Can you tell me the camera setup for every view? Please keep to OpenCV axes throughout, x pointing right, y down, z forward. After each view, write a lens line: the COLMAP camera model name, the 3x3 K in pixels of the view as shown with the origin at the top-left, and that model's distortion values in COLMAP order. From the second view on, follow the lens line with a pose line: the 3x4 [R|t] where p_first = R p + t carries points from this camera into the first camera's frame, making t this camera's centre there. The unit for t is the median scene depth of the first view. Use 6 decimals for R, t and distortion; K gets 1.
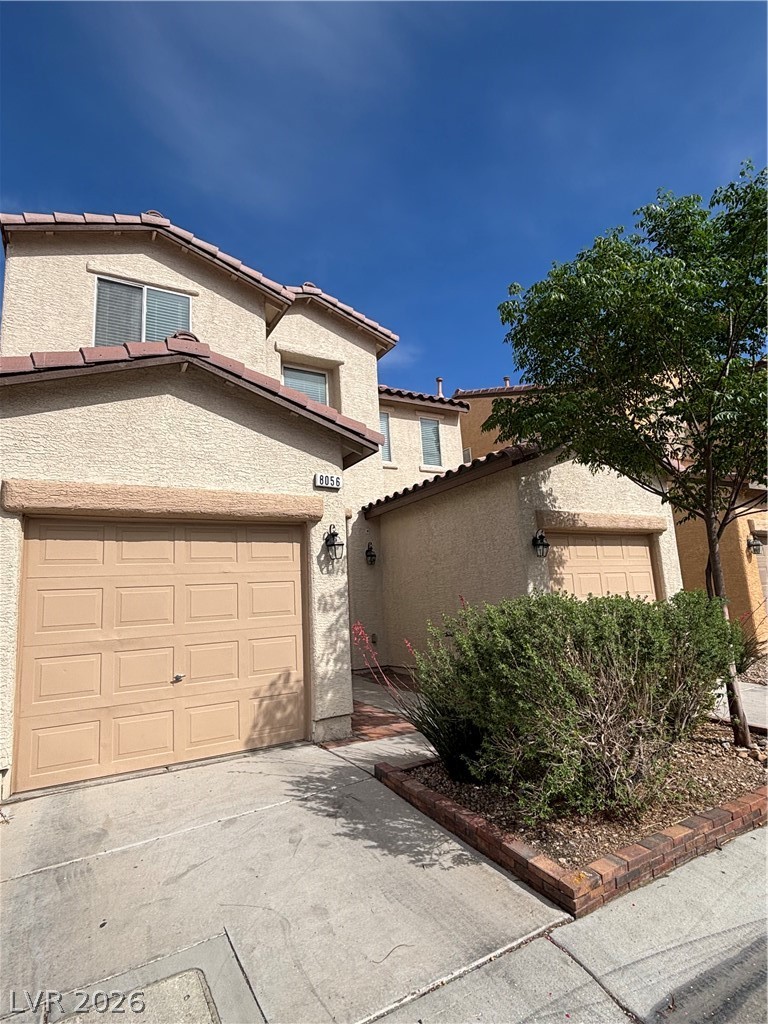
lens RADIAL K [[538.1, 0, 384.0], [0, 538.1, 512.0], [0, 0, 1]] dist [-0.003429, -0.000339]
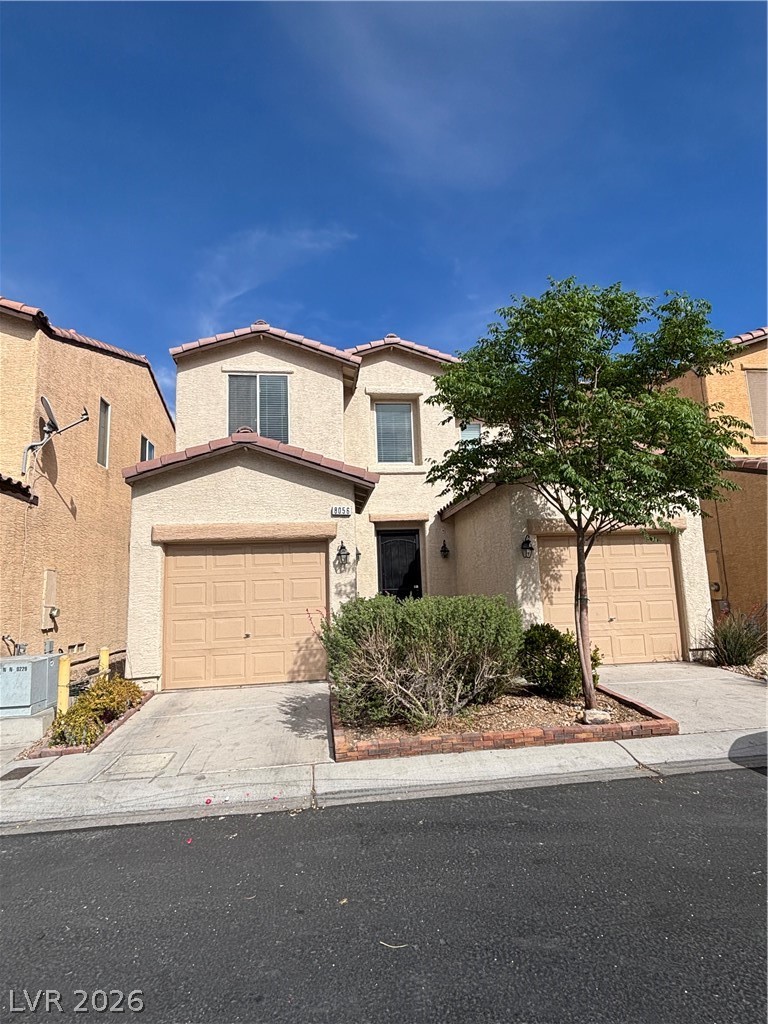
lens RADIAL K [[526.6, 0, 384.0], [0, 526.6, 512.0], [0, 0, 1]] dist [0.021433, -0.000112]
pose [[0.921729, -0.034234, -0.386321, 0.587640], [0.050092, 0.998262, 0.031054, -0.096727], [0.384587, -0.047975, 0.921841, -0.308547]]
